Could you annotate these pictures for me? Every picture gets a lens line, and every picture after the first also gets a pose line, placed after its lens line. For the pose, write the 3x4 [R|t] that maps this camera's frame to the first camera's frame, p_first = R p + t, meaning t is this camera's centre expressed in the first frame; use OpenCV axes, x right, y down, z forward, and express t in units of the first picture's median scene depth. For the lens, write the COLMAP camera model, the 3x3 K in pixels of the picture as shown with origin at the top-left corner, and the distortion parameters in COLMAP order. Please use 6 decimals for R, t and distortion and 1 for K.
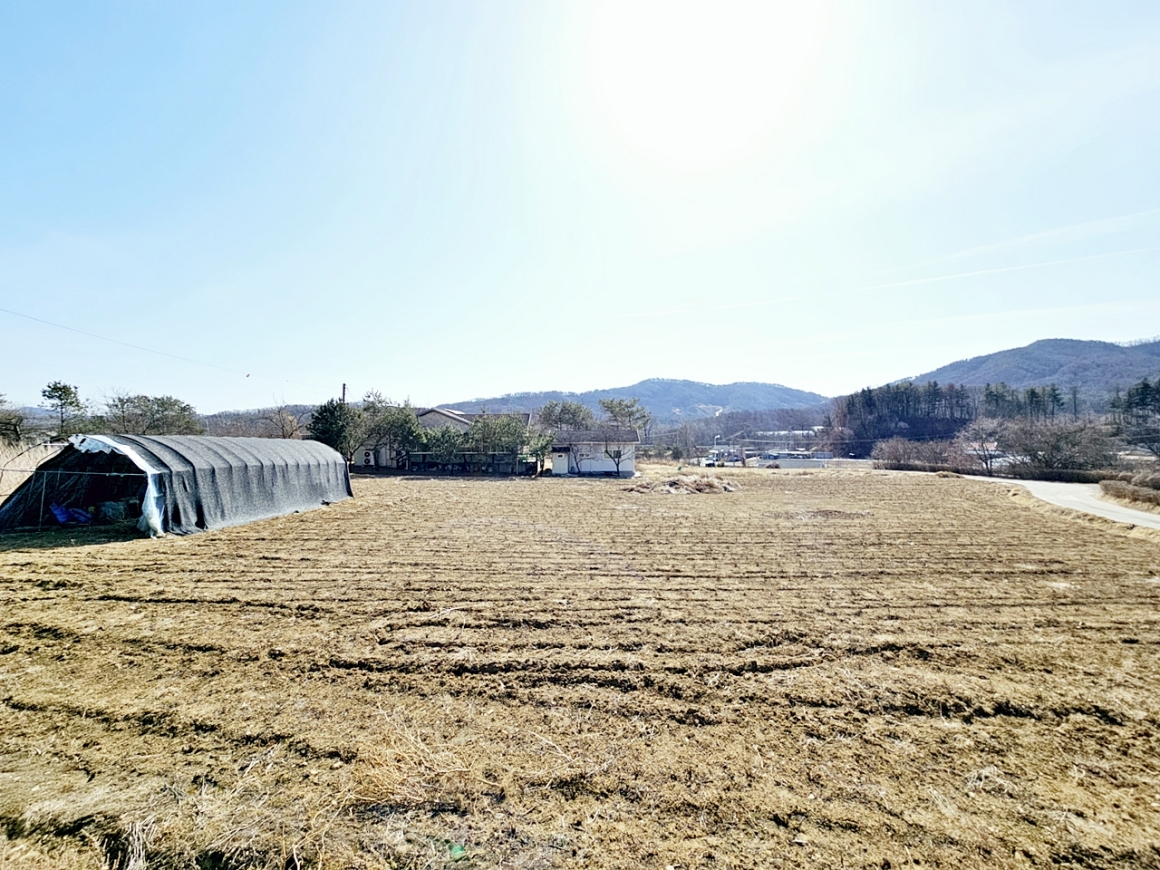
lens RADIAL K [[472.9, 0, 579.7], [0, 472.9, 433.4], [0, 0, 1]] dist [-0.002858, 0.001501]
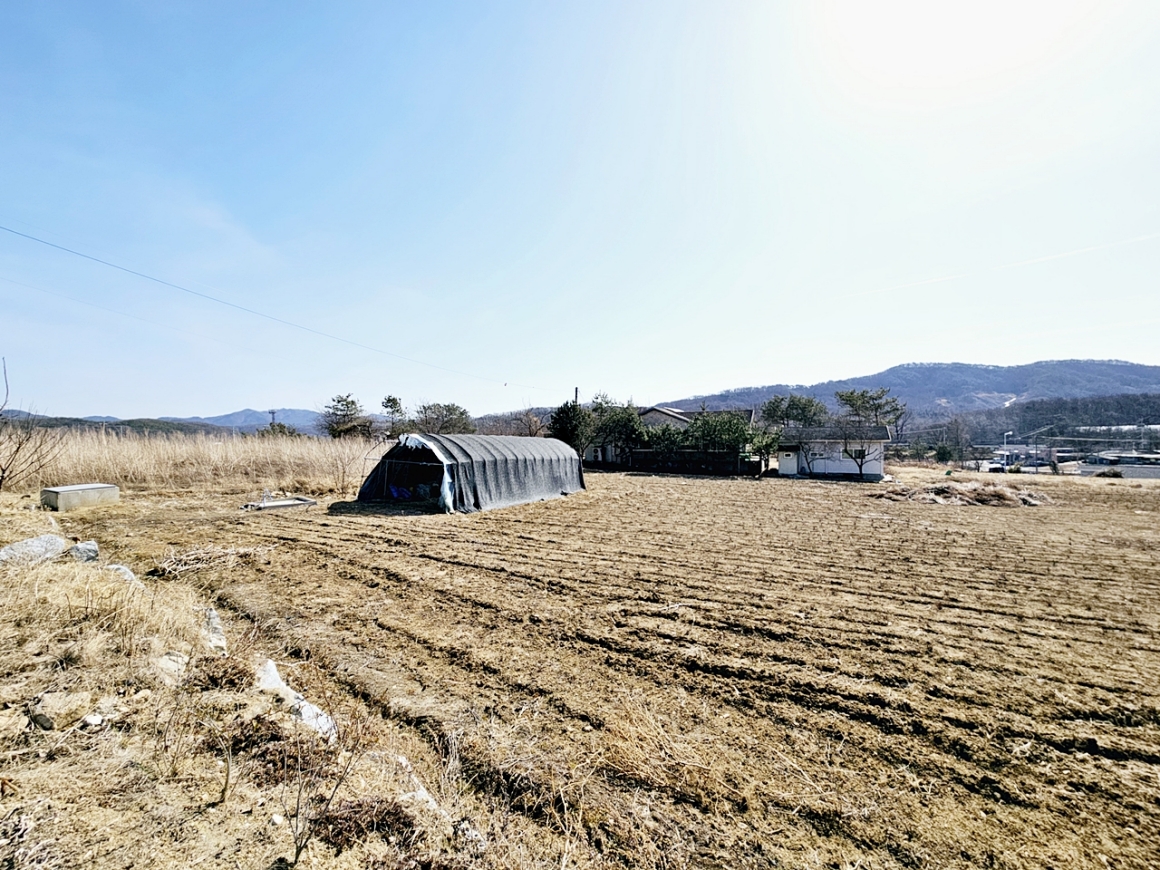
lens RADIAL K [[472.9, 0, 579.6], [0, 472.9, 433.7], [0, 0, 1]] dist [-0.002858, 0.001501]
pose [[0.899207, -0.003321, -0.437511, -0.007508], [0.005736, 0.999975, 0.004199, -0.000408], [0.437486, -0.006286, 0.899203, -0.002606]]
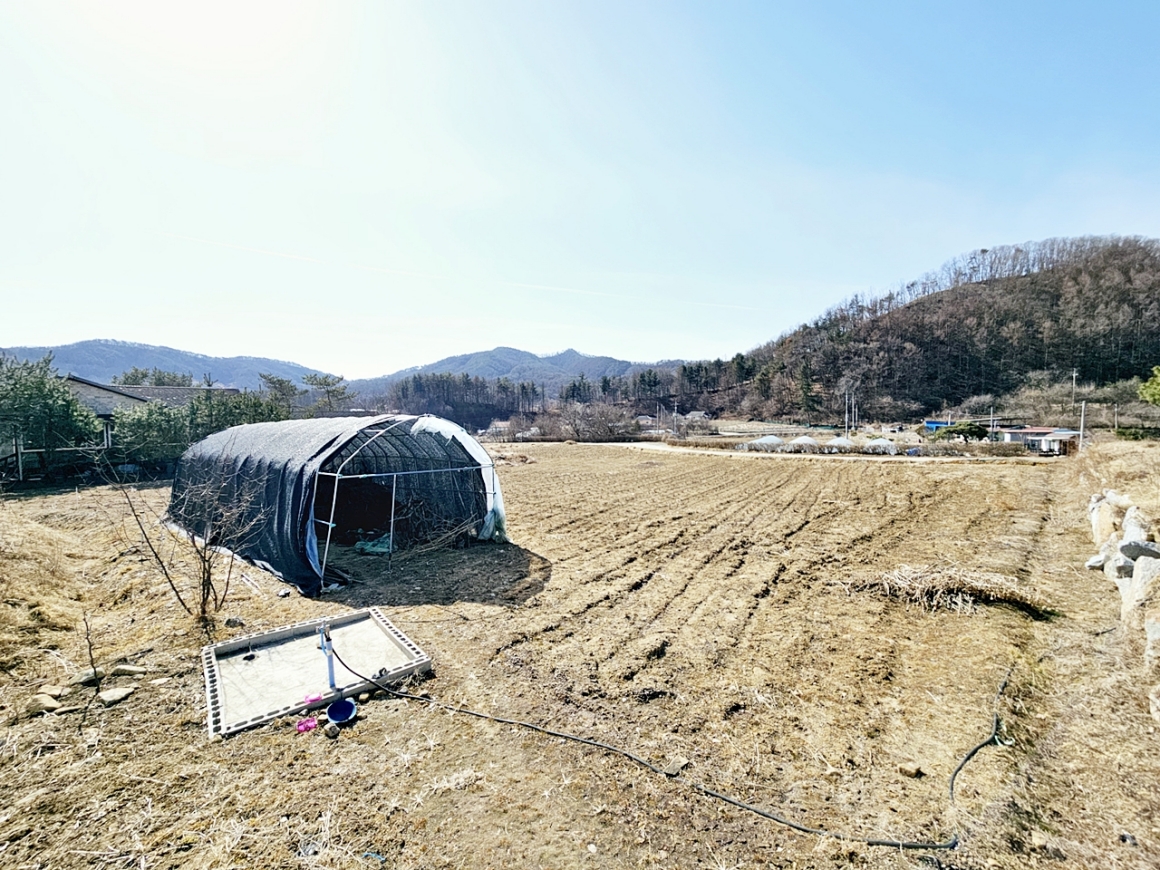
lens RADIAL K [[472.9, 0, 578.4], [0, 472.9, 432.9], [0, 0, 1]] dist [-0.002858, 0.001501]
pose [[0.583741, -0.034183, 0.811220, -0.956714], [0.004463, 0.999233, 0.038895, 0.001491], [-0.811928, -0.019084, 0.583446, 0.275234]]
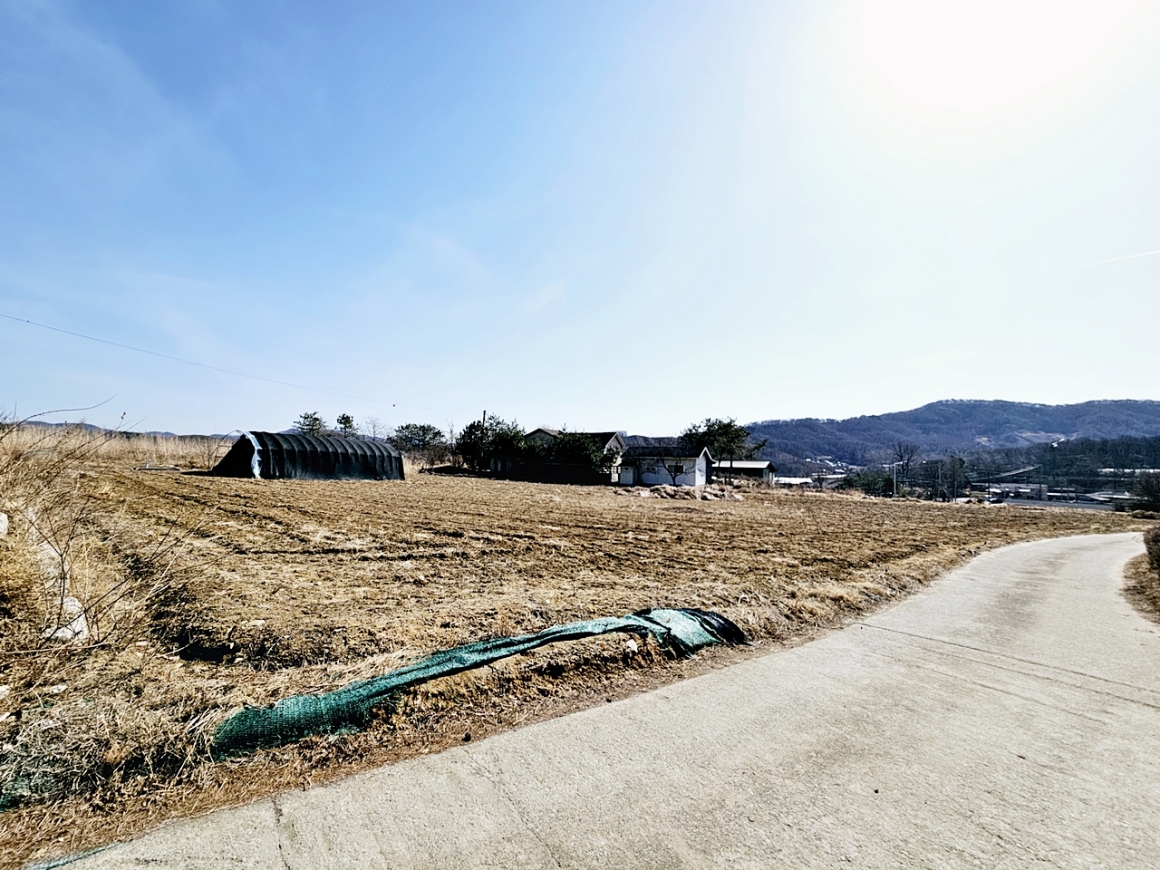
lens RADIAL K [[472.9, 0, 579.7], [0, 472.9, 433.2], [0, 0, 1]] dist [-0.002858, 0.001501]
pose [[0.869479, -0.005764, -0.493936, 0.905796], [-0.025150, 0.998119, -0.055918, 0.063638], [0.493329, 0.061042, 0.867699, -0.079879]]
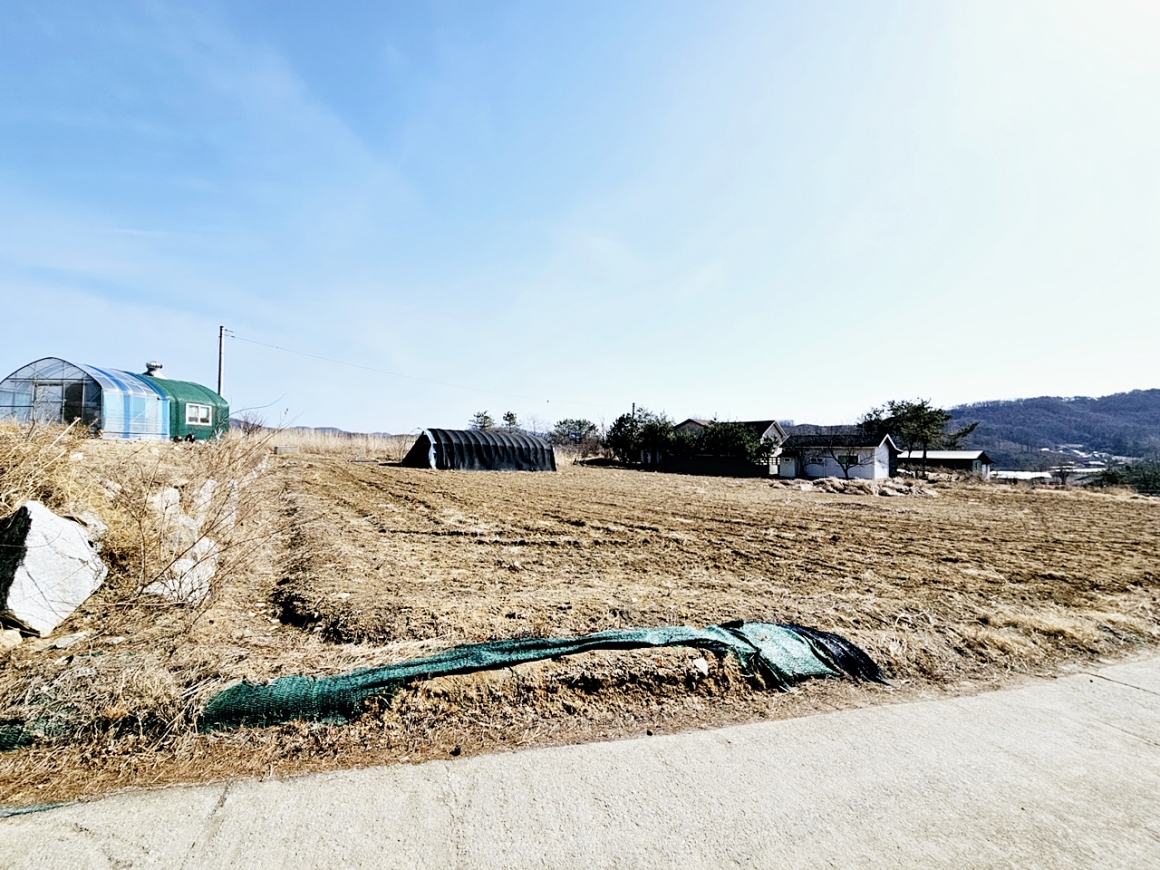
lens RADIAL K [[472.9, 0, 580.1], [0, 472.9, 432.9], [0, 0, 1]] dist [-0.002858, 0.001501]
pose [[0.664485, -0.016353, -0.747122, 0.919304], [-0.014825, 0.999275, -0.035057, 0.069262], [0.747154, 0.034372, 0.663761, -0.029103]]
